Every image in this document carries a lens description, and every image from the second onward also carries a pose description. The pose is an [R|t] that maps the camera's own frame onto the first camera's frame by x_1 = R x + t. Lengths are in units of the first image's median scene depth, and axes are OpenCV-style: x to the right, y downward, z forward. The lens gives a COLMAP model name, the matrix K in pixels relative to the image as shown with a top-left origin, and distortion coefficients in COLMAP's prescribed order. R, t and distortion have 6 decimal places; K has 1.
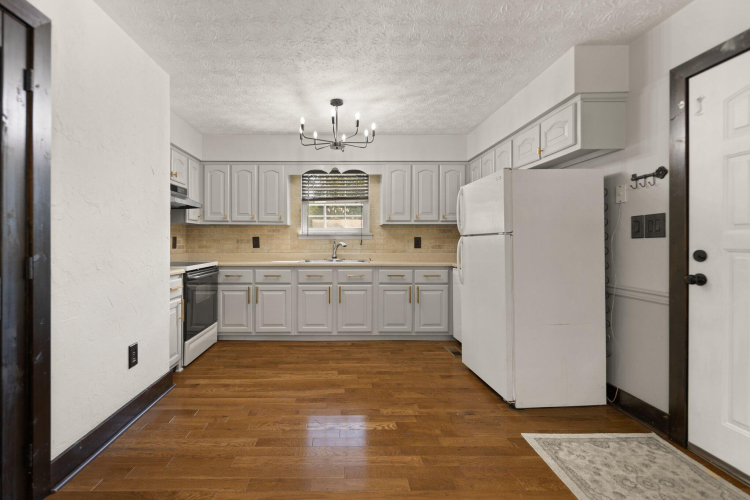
lens RADIAL K [[399.5, 0, 374.6], [0, 399.5, 244.3], [0, 0, 1]] dist [-0.000522, 0.000017]
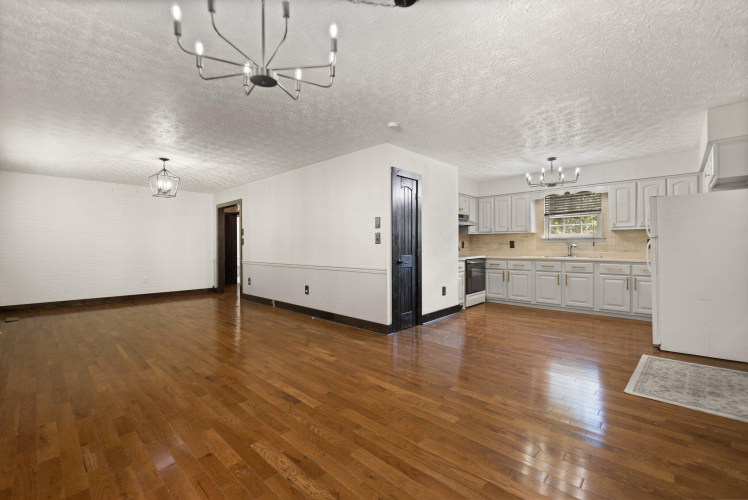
lens RADIAL K [[323.9, 0, 371.4], [0, 323.9, 245.3], [0, 0, 1]] dist [-0.000950, -0.000220]
pose [[0.728656, -0.005323, -0.684859, 0.205030], [0.003640, 0.999986, -0.003899, 0.001727], [0.684870, 0.000348, 0.728665, -0.356491]]
